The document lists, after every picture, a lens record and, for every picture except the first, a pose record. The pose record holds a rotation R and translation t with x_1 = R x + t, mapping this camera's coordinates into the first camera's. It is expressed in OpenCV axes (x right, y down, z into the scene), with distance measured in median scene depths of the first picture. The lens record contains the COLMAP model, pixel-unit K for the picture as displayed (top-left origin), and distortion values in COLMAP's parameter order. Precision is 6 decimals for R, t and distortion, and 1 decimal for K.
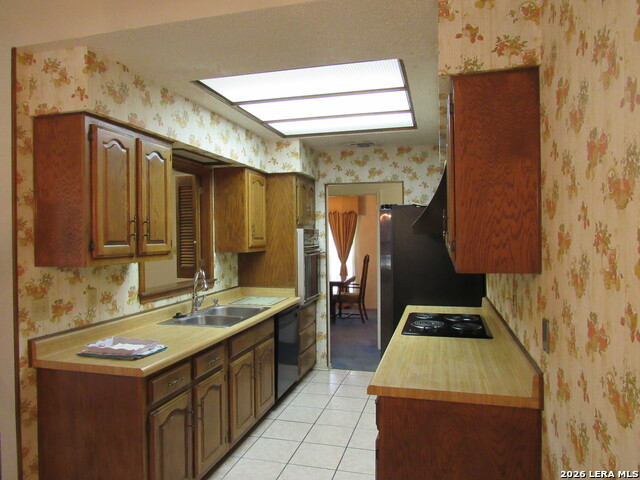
lens RADIAL K [[459.7, 0, 317.0], [0, 459.7, 237.5], [0, 0, 1]] dist [-0.026204, 0.013575]
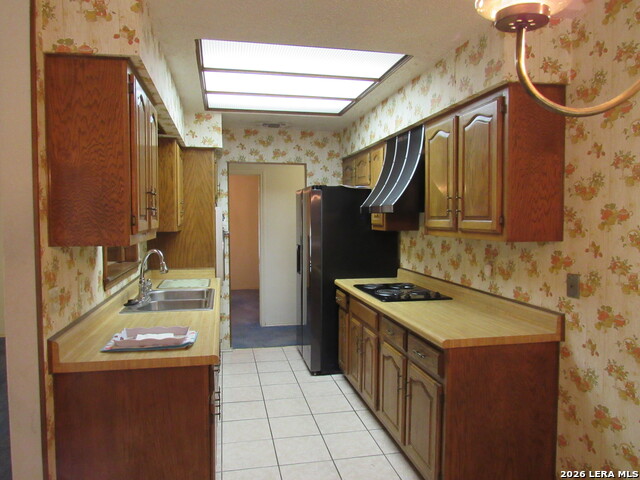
lens RADIAL K [[459.7, 0, 314.2], [0, 459.7, 237.1], [0, 0, 1]] dist [-0.026204, 0.013575]
pose [[0.893595, -0.011108, 0.448737, -0.341792], [-0.005027, 0.999383, 0.034749, 0.011015], [-0.448846, -0.033307, 0.892988, 0.057337]]
